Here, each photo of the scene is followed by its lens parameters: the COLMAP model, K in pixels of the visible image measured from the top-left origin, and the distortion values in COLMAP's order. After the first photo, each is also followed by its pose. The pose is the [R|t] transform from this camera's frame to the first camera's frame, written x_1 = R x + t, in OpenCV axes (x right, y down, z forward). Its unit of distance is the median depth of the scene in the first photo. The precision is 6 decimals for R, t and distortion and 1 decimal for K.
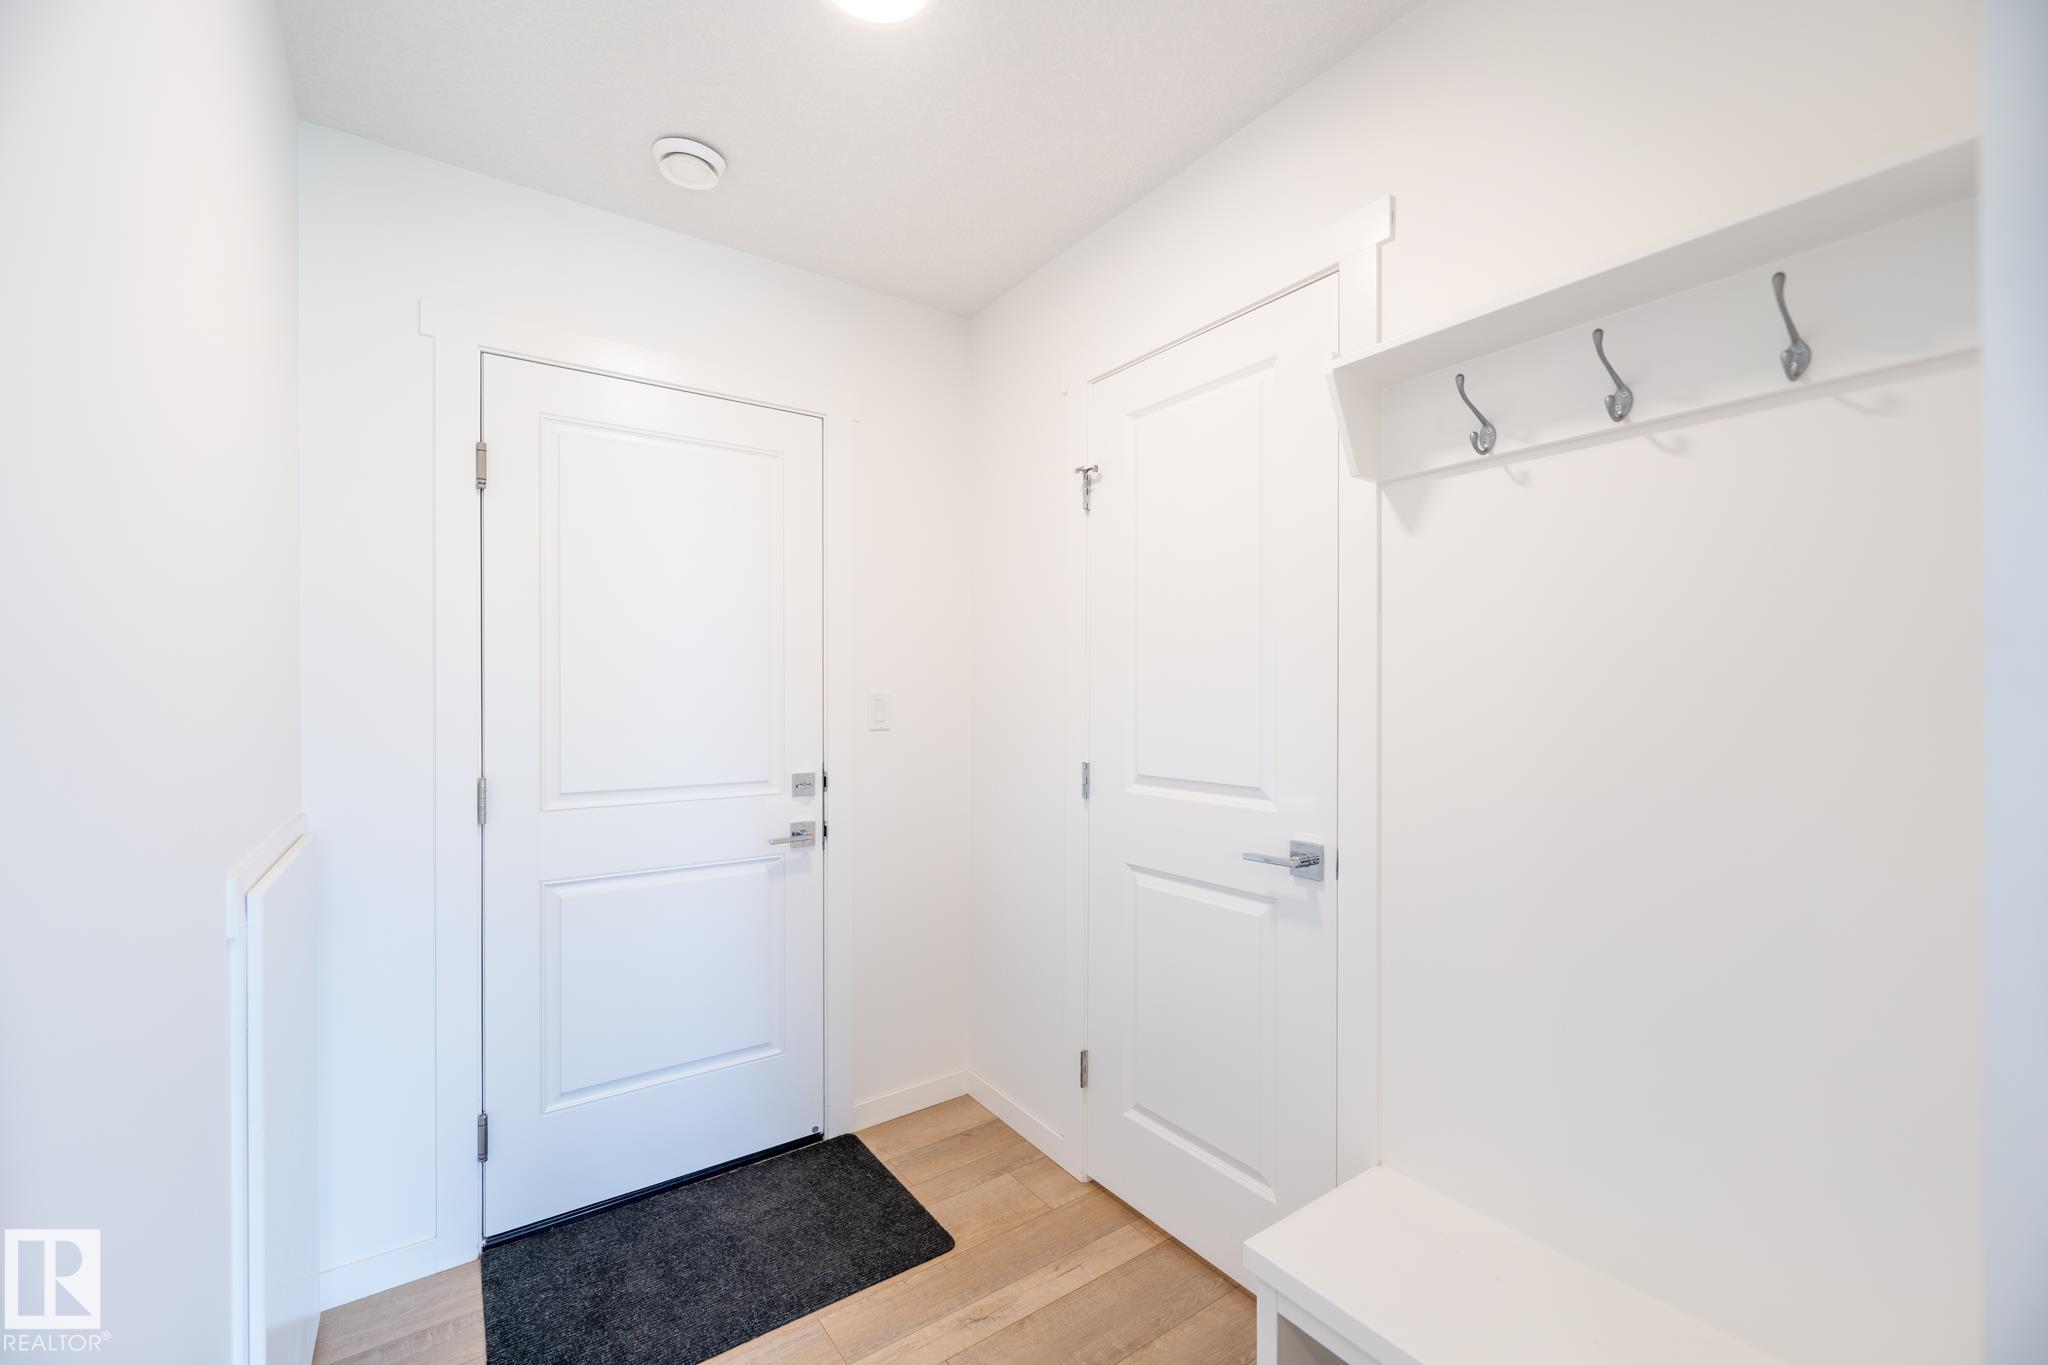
lens RADIAL K [[831.9, 0, 1024.0], [0, 831.9, 682.5], [0, 0, 1]] dist [-0.008413, 0.000228]
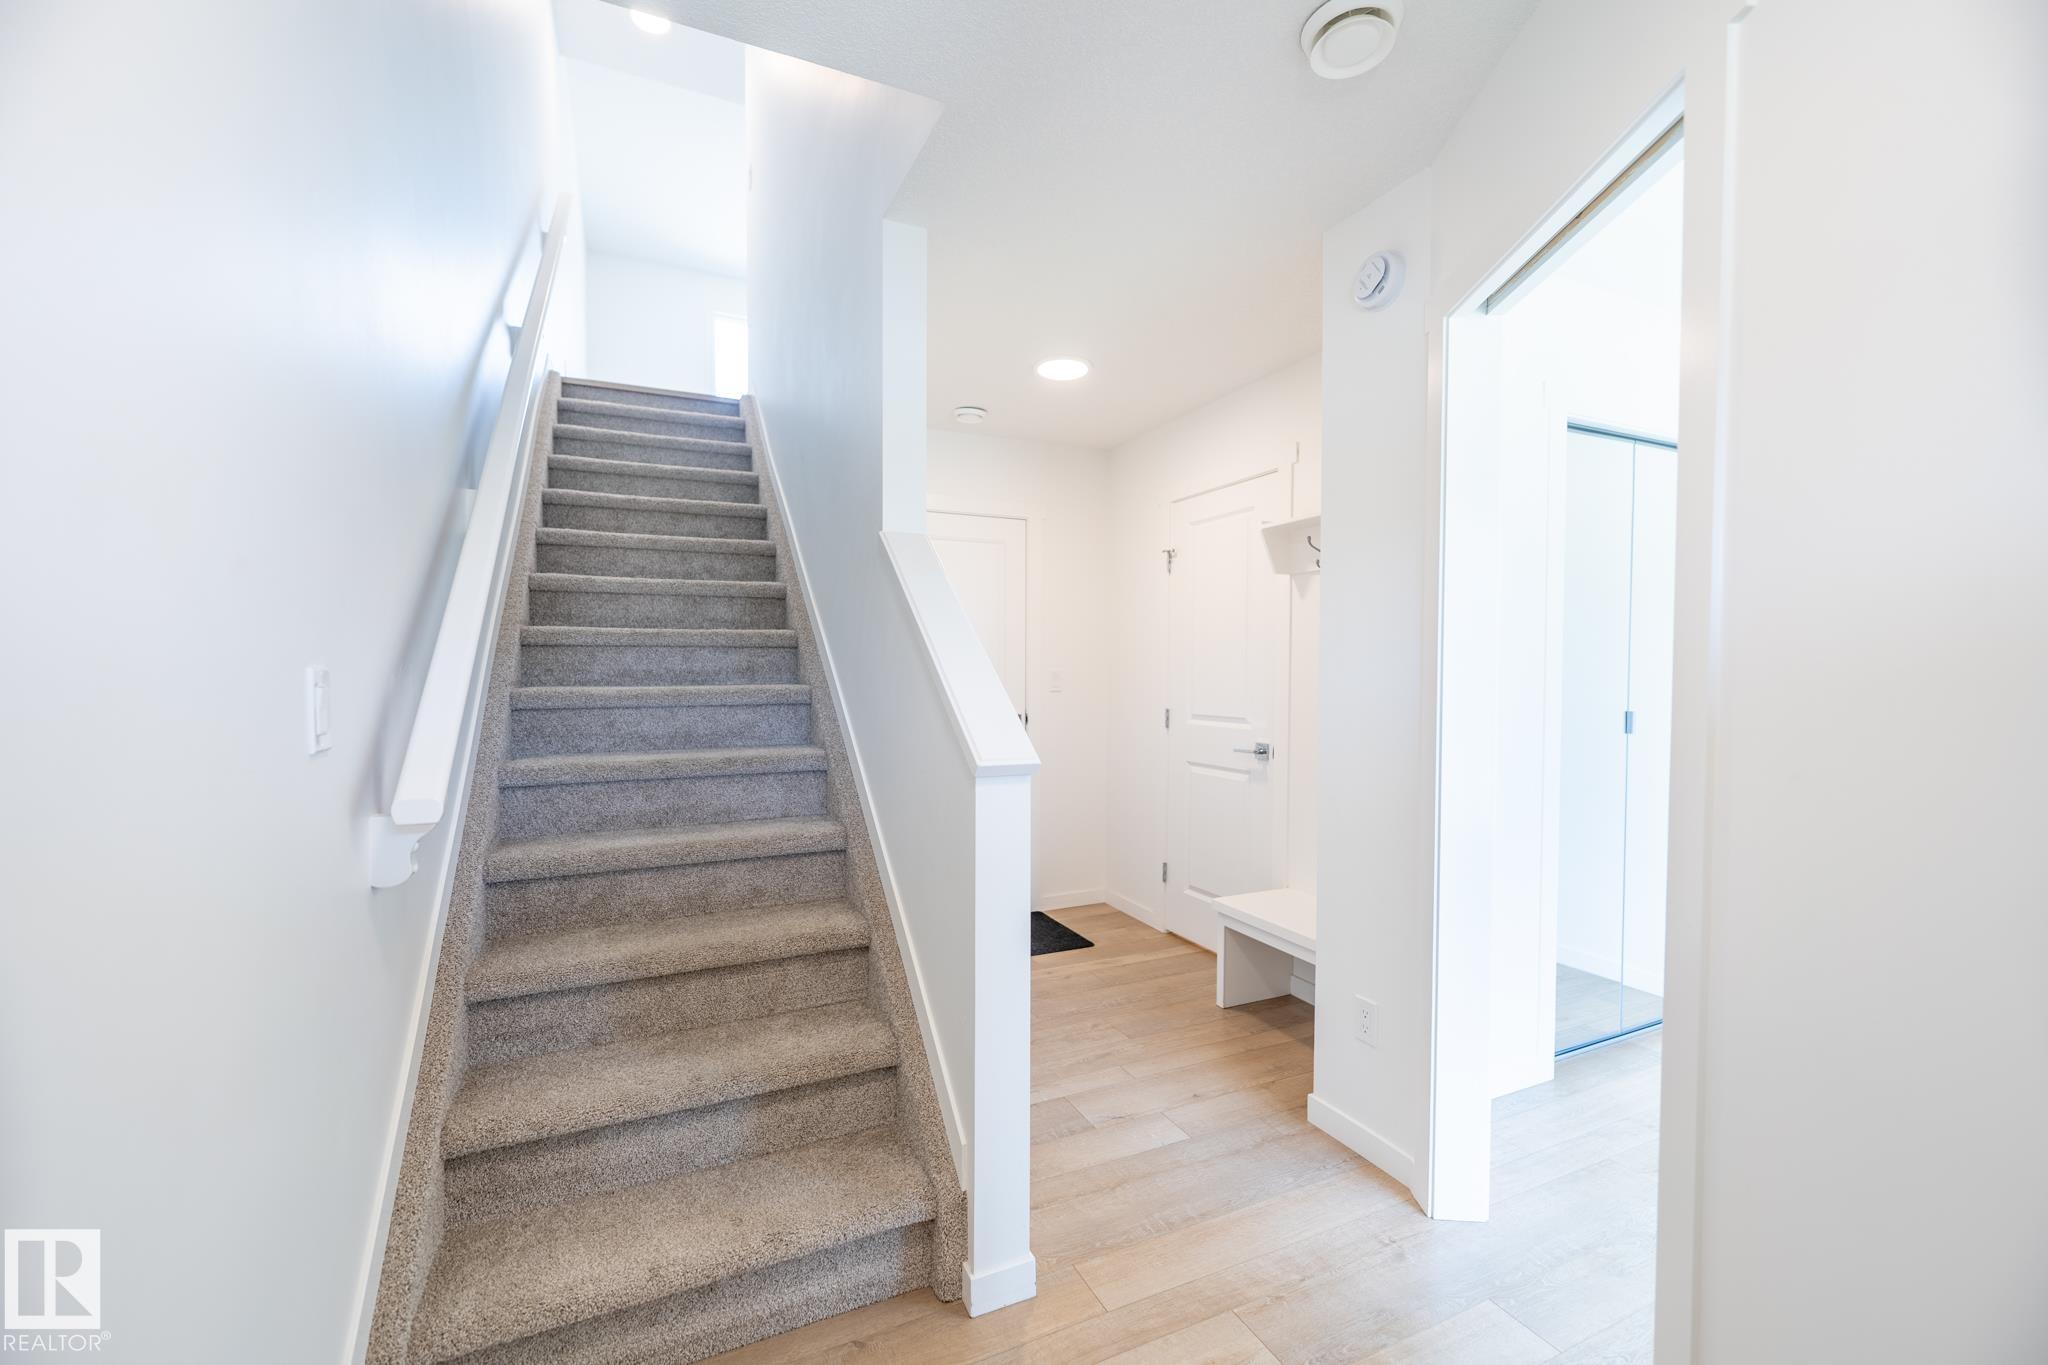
lens RADIAL K [[831.9, 0, 1024.0], [0, 831.9, 682.5], [0, 0, 1]] dist [-0.008413, 0.000228]
pose [[0.982645, 0.008450, -0.185301, 0.109981], [-0.003935, 0.999687, 0.024717, -0.007544], [0.185452, -0.023559, 0.982371, -0.942978]]
